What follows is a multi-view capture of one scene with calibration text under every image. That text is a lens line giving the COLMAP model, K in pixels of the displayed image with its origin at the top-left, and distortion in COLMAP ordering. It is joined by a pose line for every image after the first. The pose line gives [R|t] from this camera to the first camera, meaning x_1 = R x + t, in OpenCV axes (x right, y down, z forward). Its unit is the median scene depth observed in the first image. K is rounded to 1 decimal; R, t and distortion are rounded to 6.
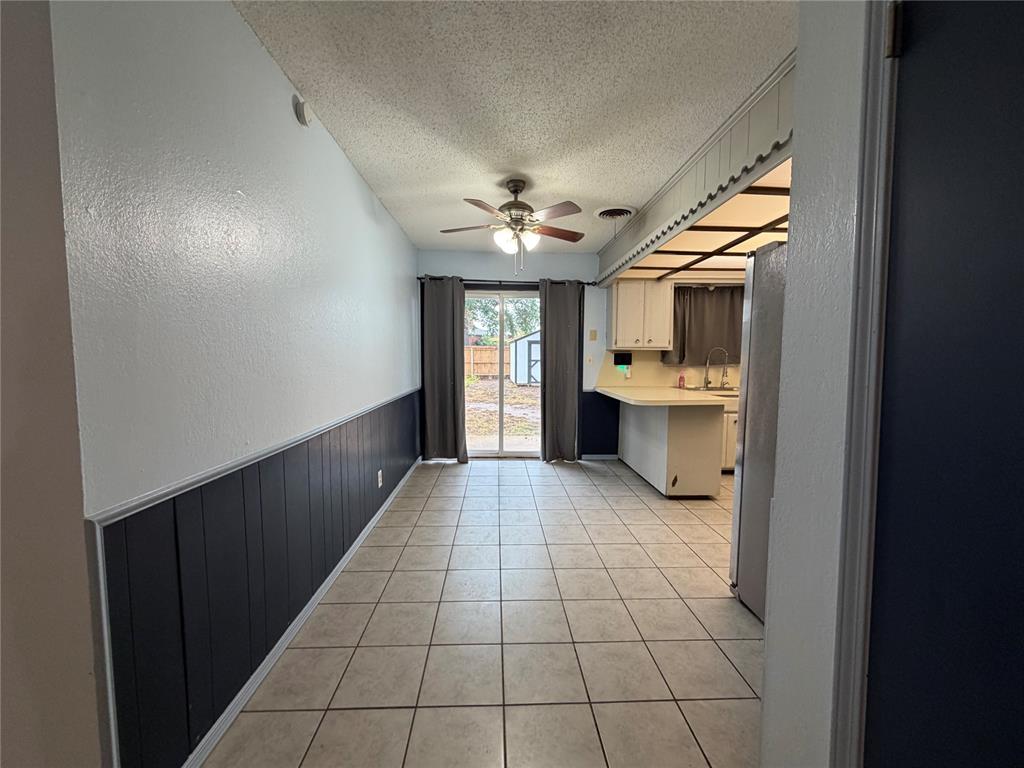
lens RADIAL K [[408.4, 0, 509.1], [0, 408.4, 383.0], [0, 0, 1]] dist [0.000276, 0.000598]
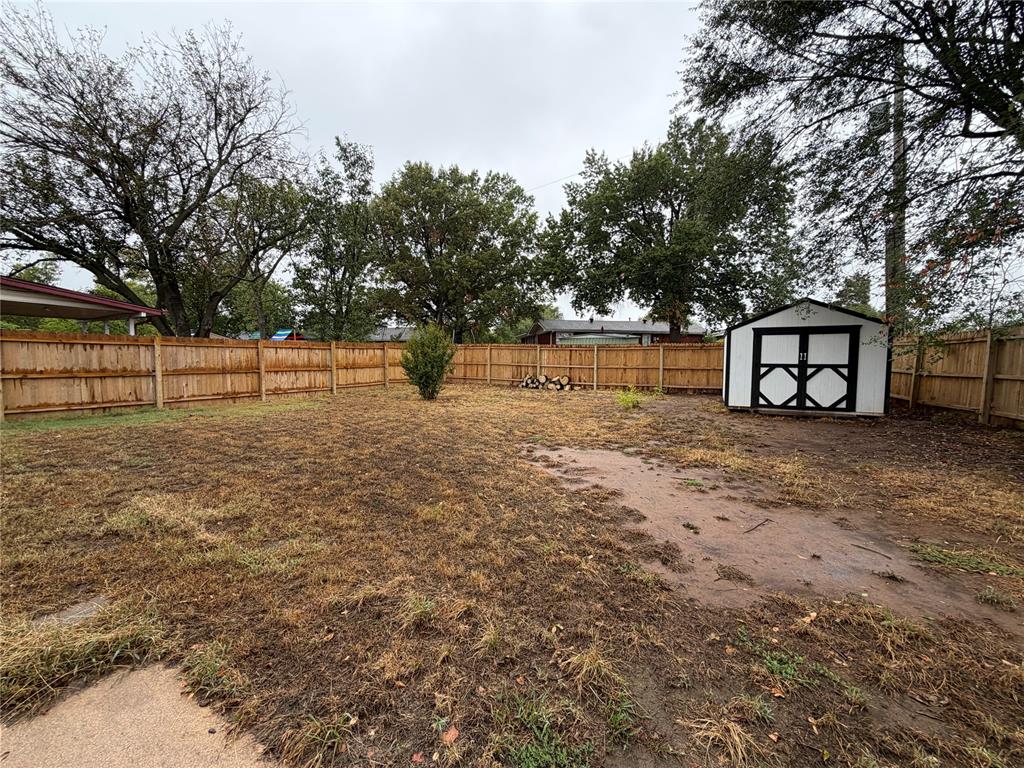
lens RADIAL K [[408.4, 0, 509.1], [0, 408.4, 382.2], [0, 0, 1]] dist [0.000276, 0.000598]
pose [[0.863887, 0.027521, -0.502934, 0.154206], [-0.034455, 0.999396, -0.004495, -0.074483], [0.502506, 0.021212, 0.864313, 1.438651]]
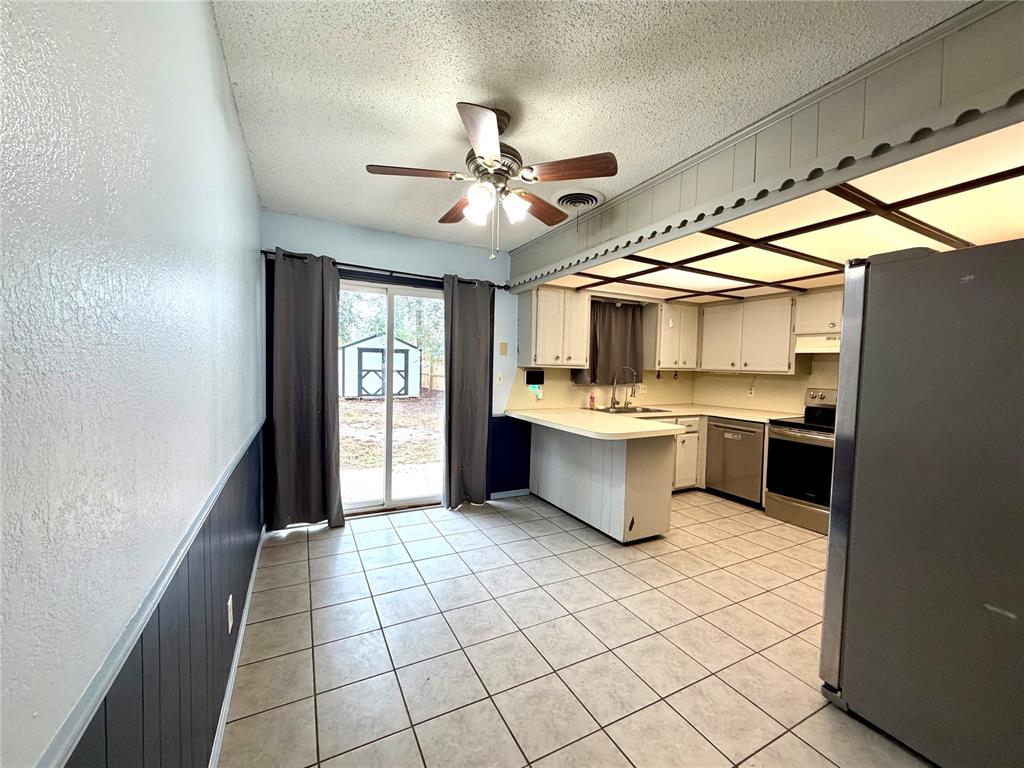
lens RADIAL K [[408.4, 0, 510.1], [0, 408.4, 384.4], [0, 0, 1]] dist [0.000276, 0.000598]
pose [[0.903062, -0.001998, 0.429505, -0.144717], [0.009430, 0.999840, -0.015176, -0.032234], [-0.429406, 0.017755, 0.902937, 0.244960]]
